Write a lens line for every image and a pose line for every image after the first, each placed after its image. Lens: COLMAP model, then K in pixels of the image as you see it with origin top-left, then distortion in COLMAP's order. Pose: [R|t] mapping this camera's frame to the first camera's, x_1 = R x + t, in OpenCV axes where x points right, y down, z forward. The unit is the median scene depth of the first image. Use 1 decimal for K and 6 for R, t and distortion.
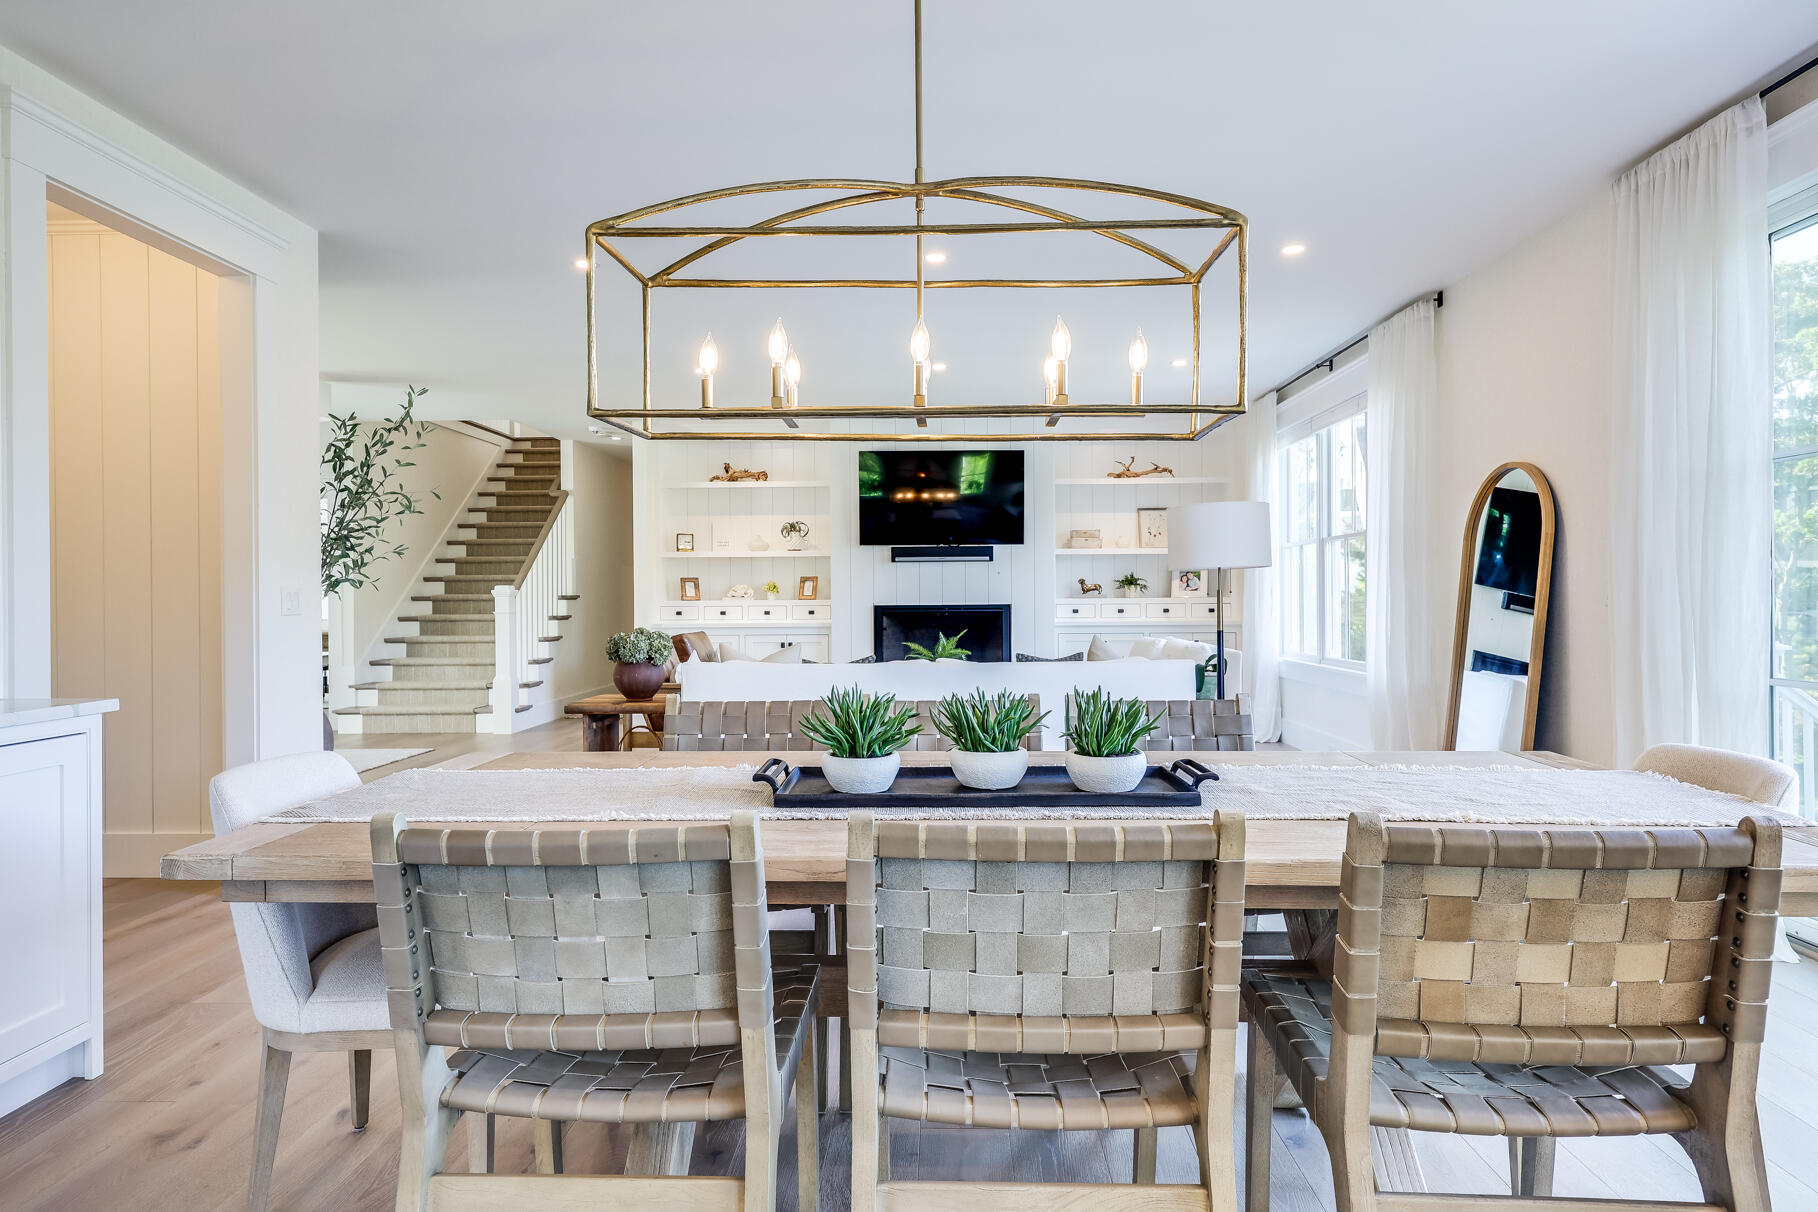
lens RADIAL K [[1027.5, 0, 922.9], [0, 1027.5, 605.6], [0, 0, 1]] dist [-0.004689, -0.000938]
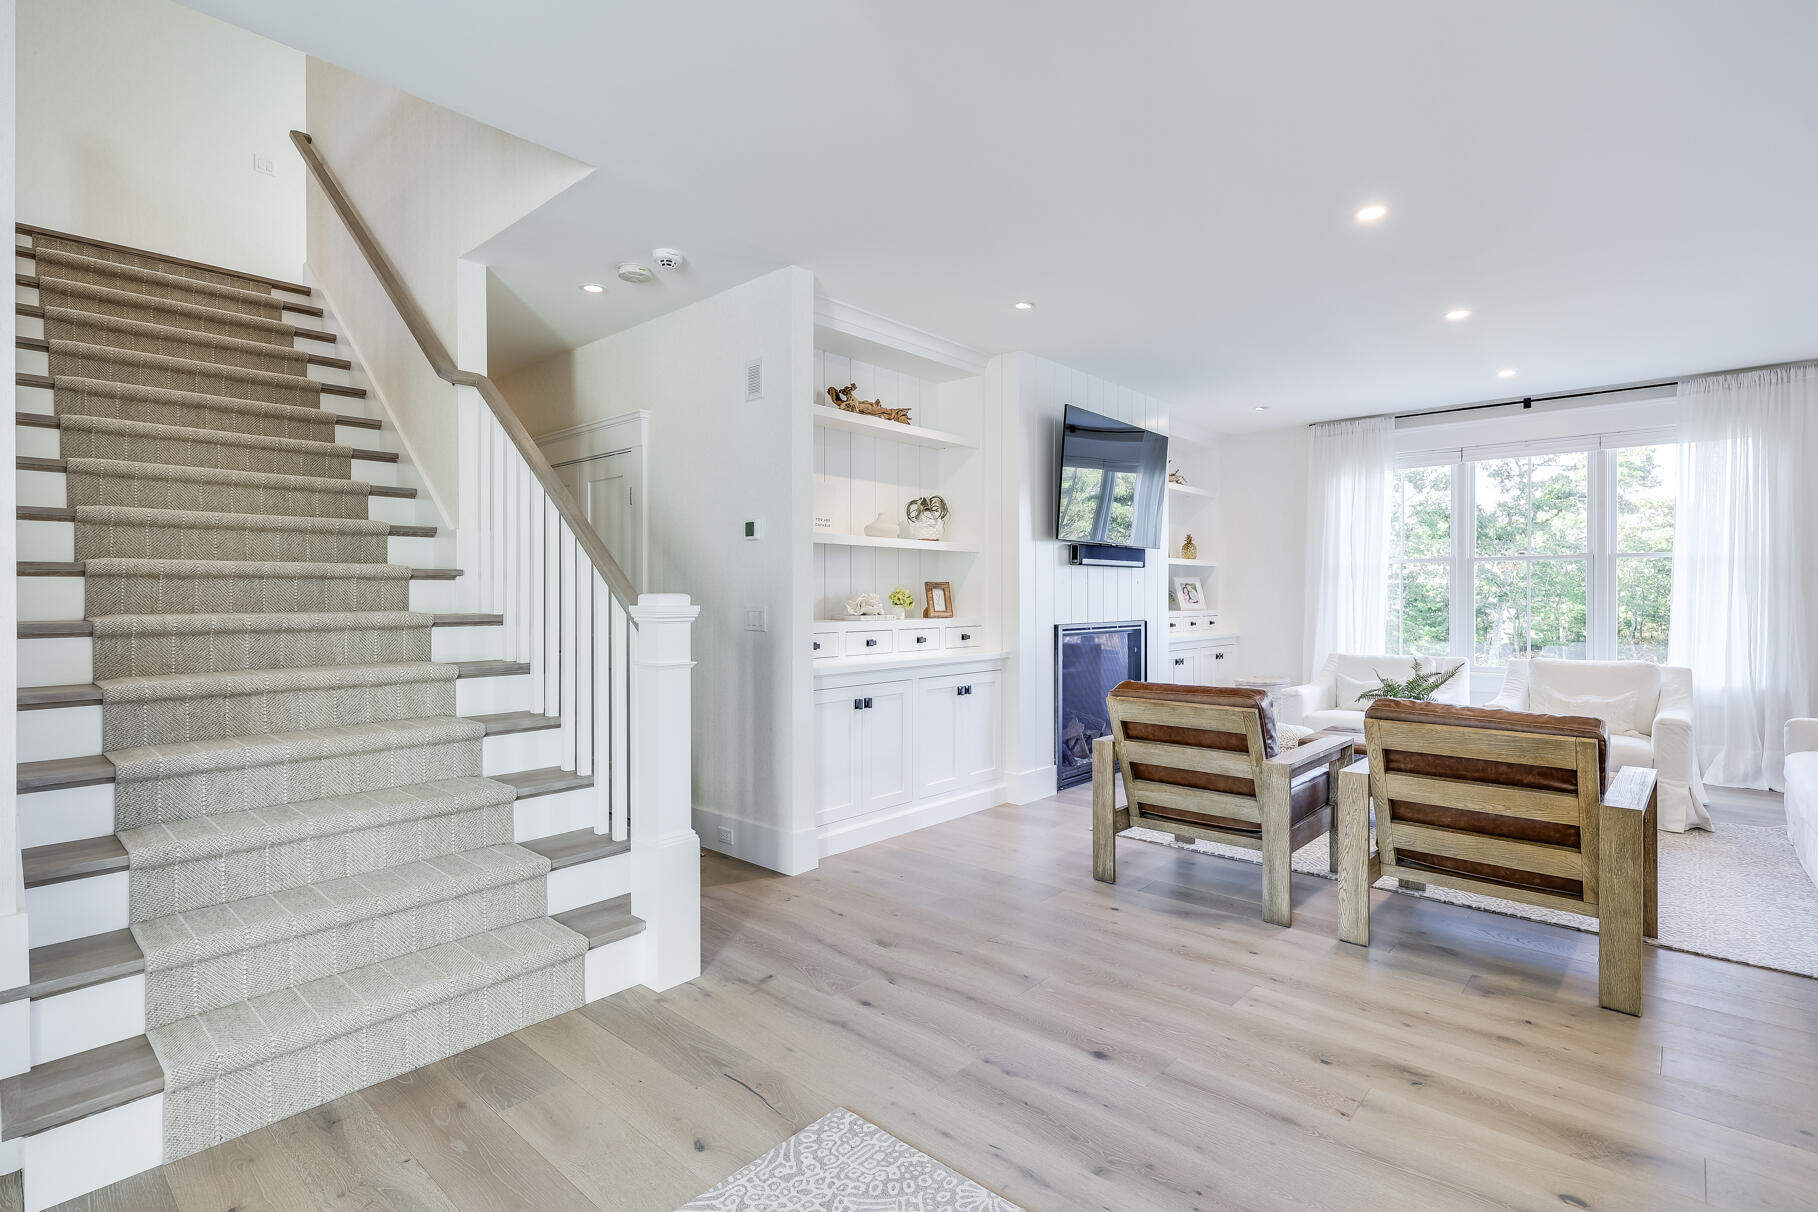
lens RADIAL K [[897.4, 0, 922.2], [0, 897.4, 618.3], [0, 0, 1]] dist [0.019208, 0.000528]
pose [[0.656354, -0.013884, 0.754325, -0.545496], [0.005602, 0.999893, 0.013529, -0.013231], [-0.754432, -0.004654, 0.656362, 0.634864]]
